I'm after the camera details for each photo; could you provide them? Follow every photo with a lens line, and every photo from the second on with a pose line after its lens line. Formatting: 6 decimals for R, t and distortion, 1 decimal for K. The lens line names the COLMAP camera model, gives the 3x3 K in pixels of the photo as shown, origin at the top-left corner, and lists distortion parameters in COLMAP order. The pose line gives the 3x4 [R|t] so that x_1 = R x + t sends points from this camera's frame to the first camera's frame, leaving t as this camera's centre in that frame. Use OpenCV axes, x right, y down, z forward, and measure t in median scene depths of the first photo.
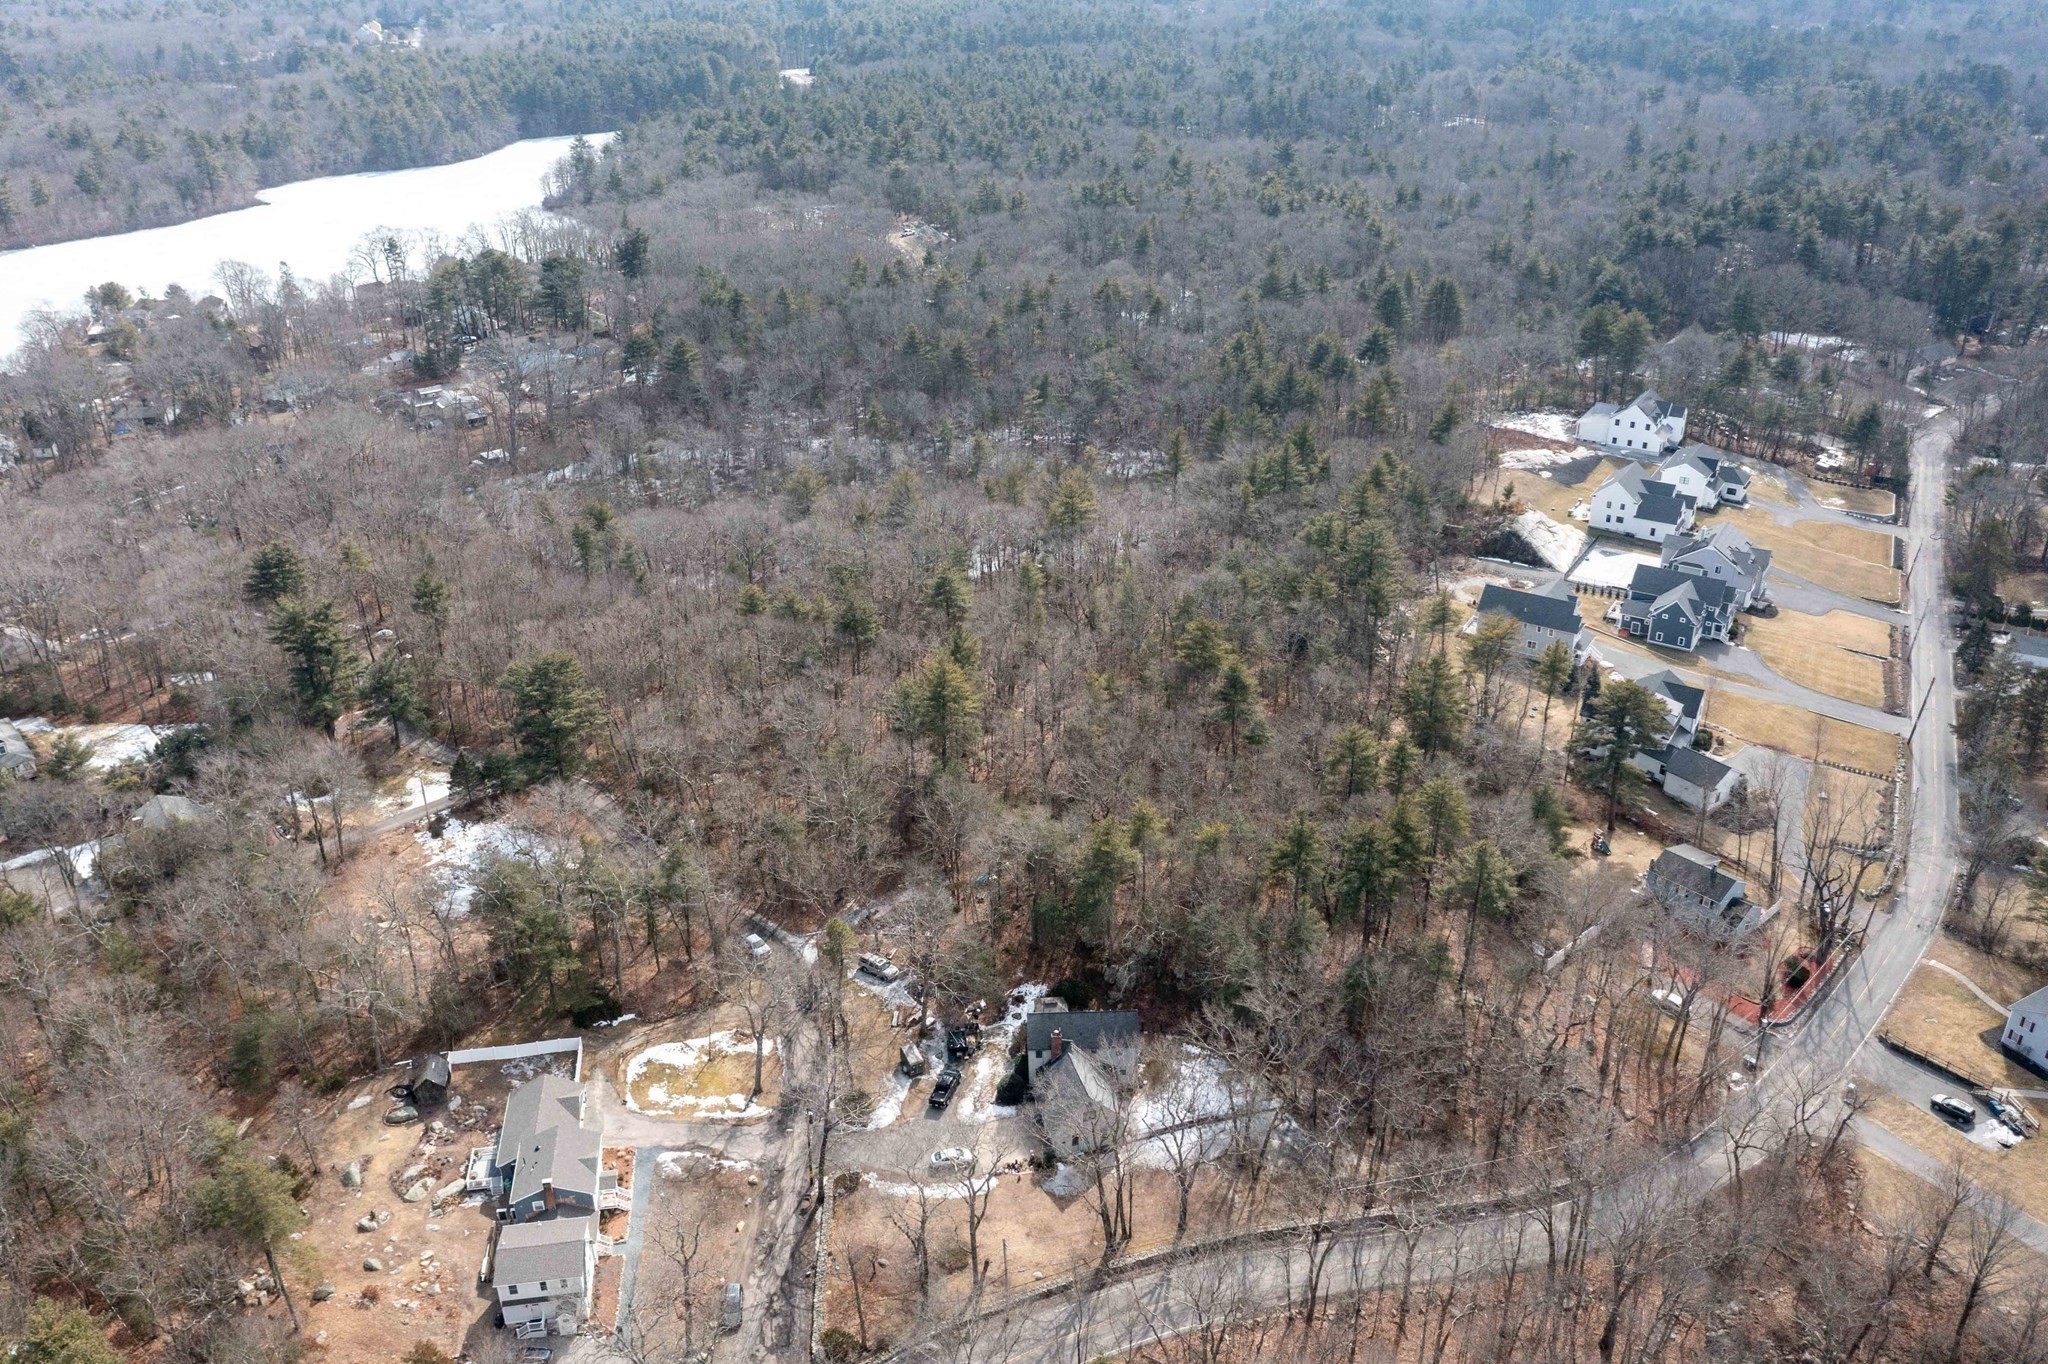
lens RADIAL K [[1618.5, 0, 1027.2], [0, 1618.5, 663.7], [0, 0, 1]] dist [-0.012919, 0.001163]
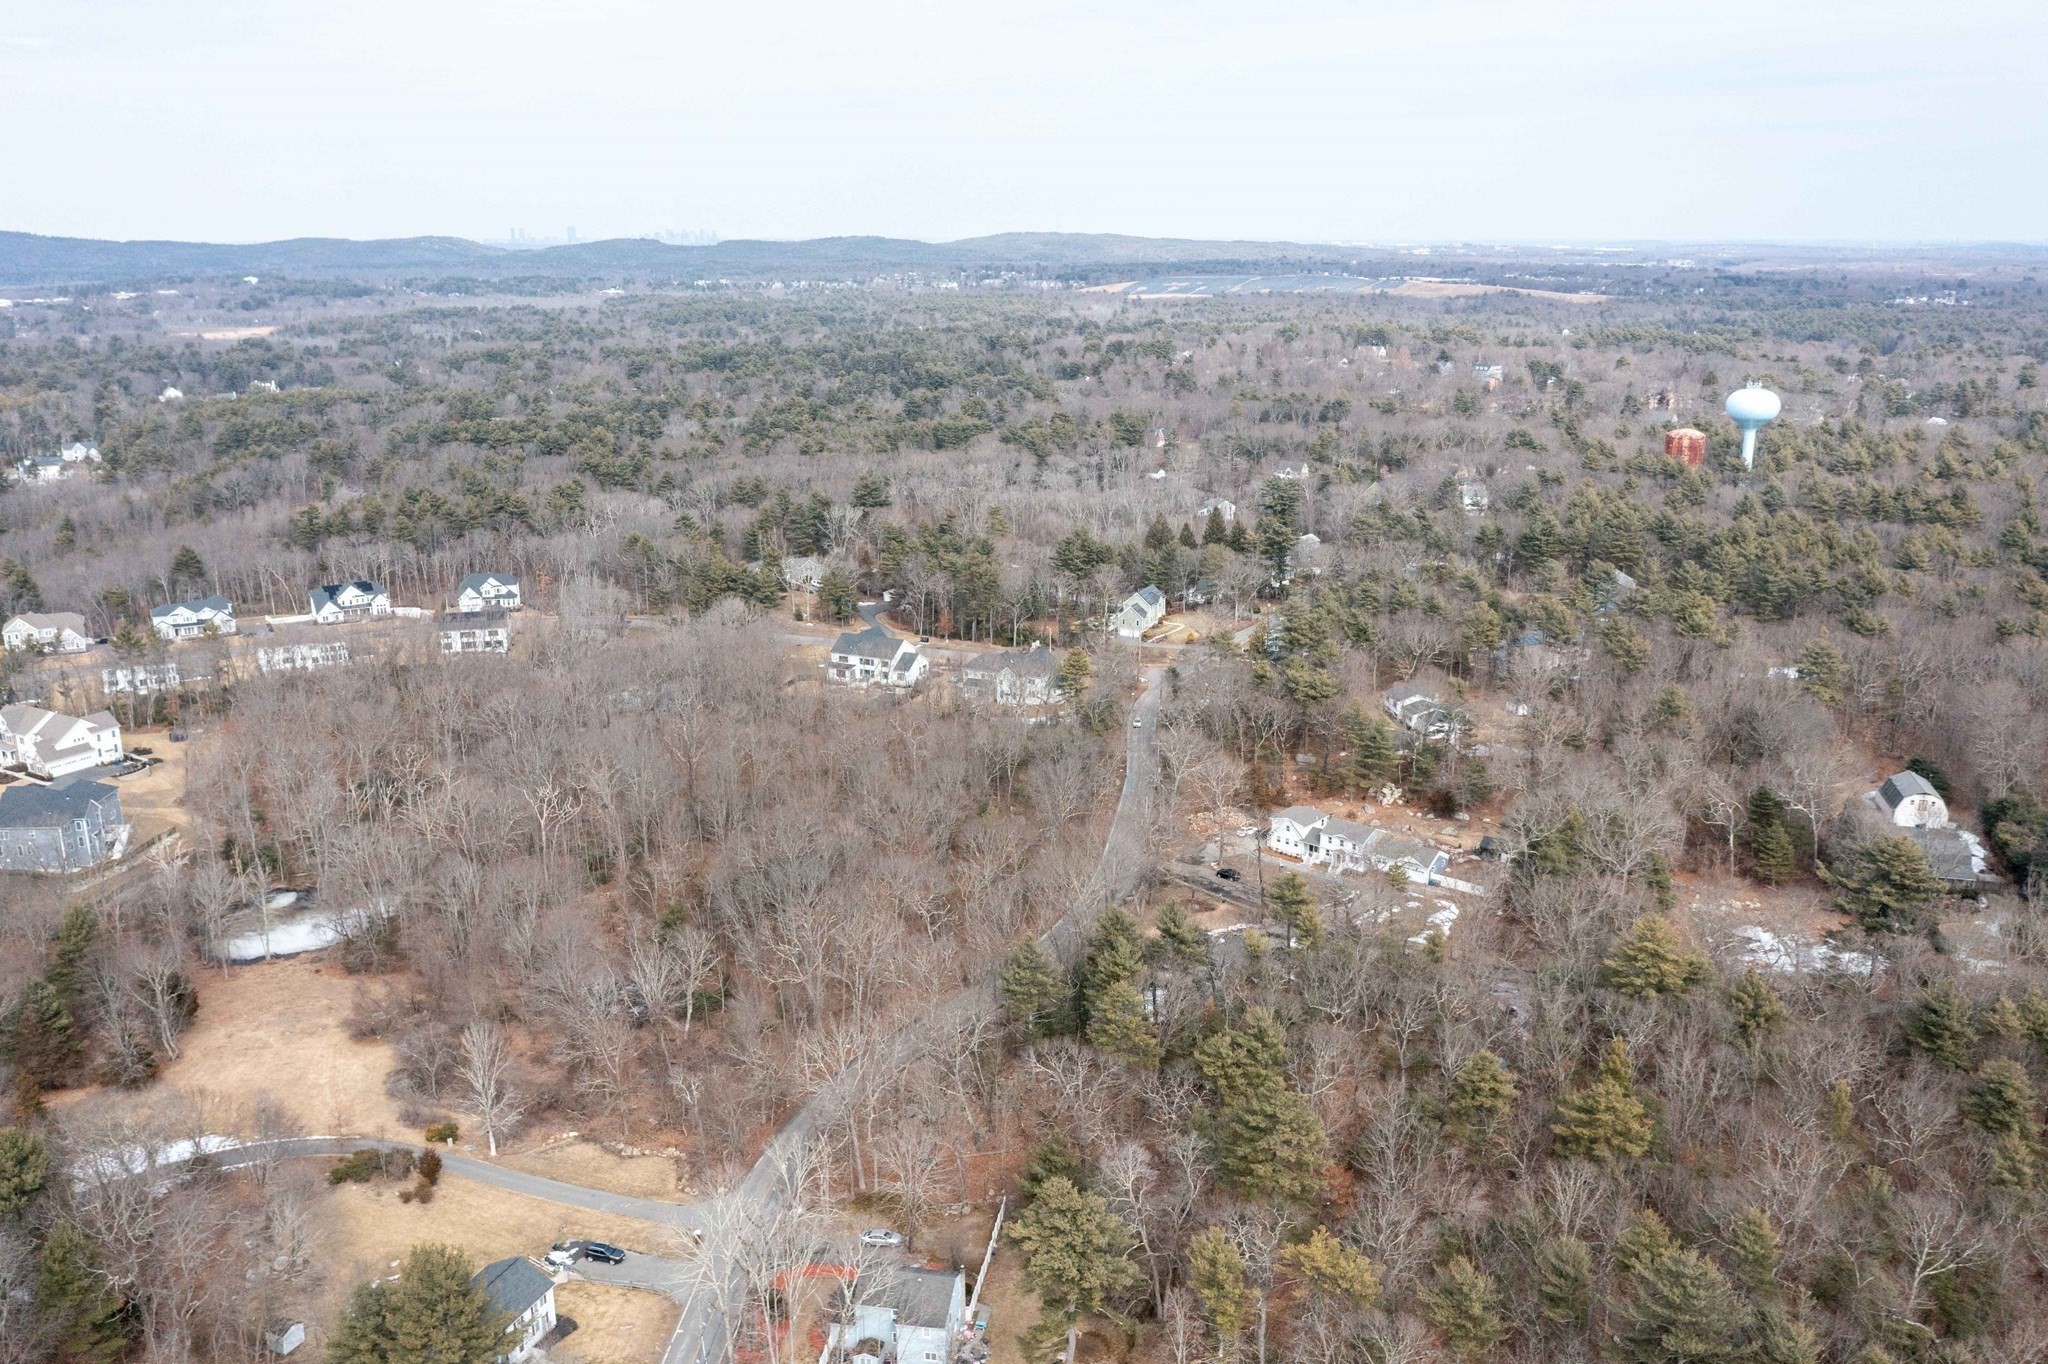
lens RADIAL K [[1618.5, 0, 1016.3], [0, 1618.5, 697.0], [0, 0, 1]] dist [-0.012919, 0.001163]
pose [[-0.768363, 0.194512, -0.609741, 0.524854], [-0.271741, 0.763412, 0.585968, -0.371168], [0.579461, 0.615928, -0.533721, 0.835895]]
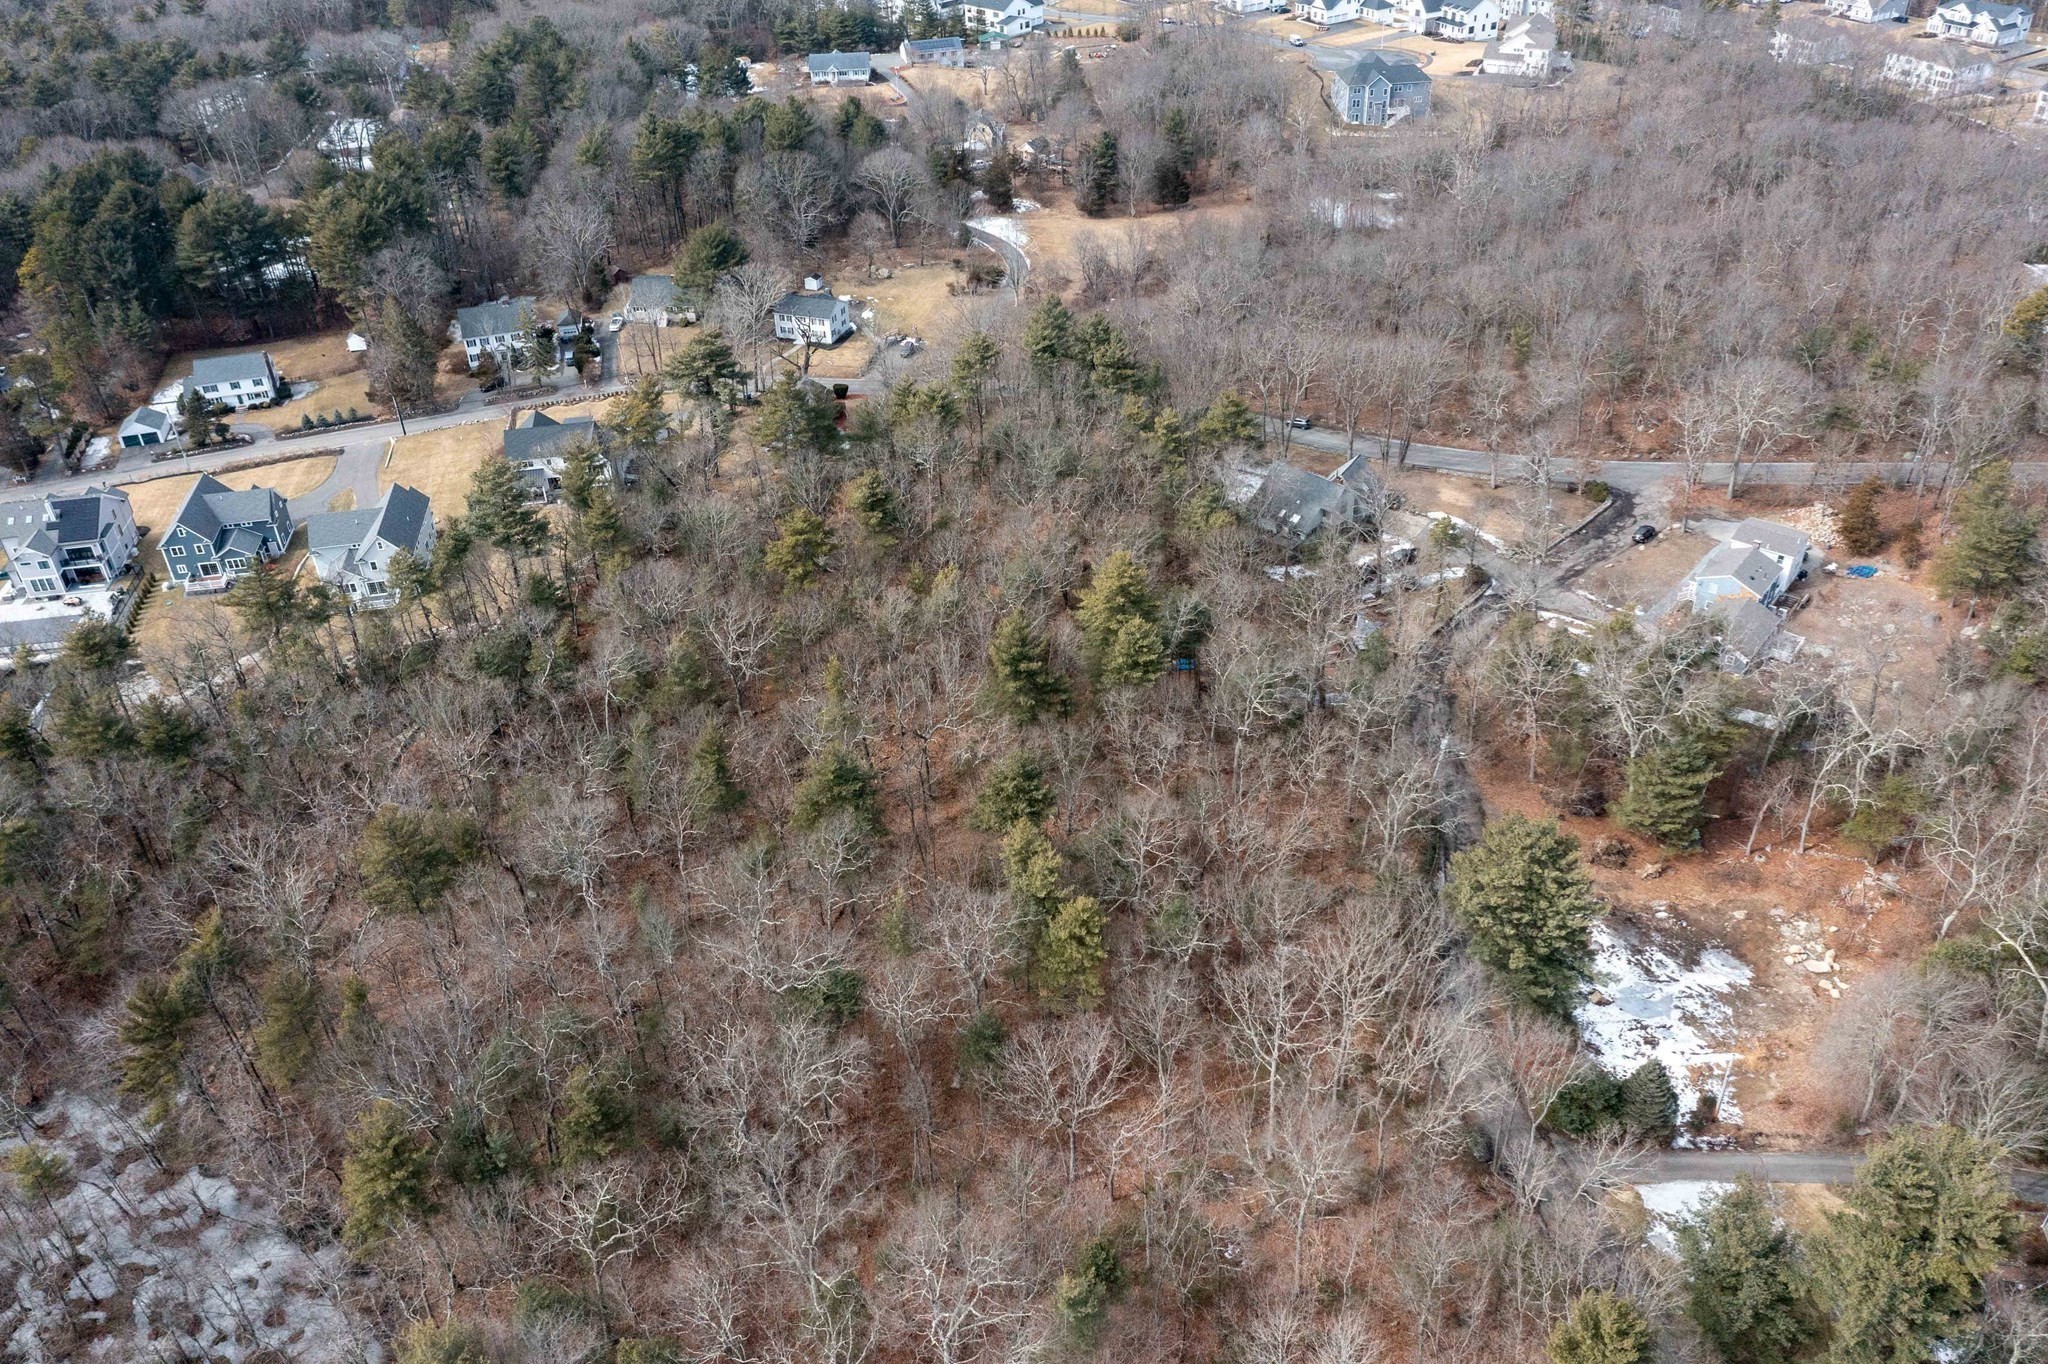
lens RADIAL K [[1618.5, 0, 1019.4], [0, 1618.5, 674.2], [0, 0, 1]] dist [-0.012919, 0.001163]
pose [[-0.670863, -0.386343, 0.632994, -0.381573], [0.371393, 0.563780, 0.737712, -0.403597], [-0.641879, 0.729994, -0.234734, 0.880370]]
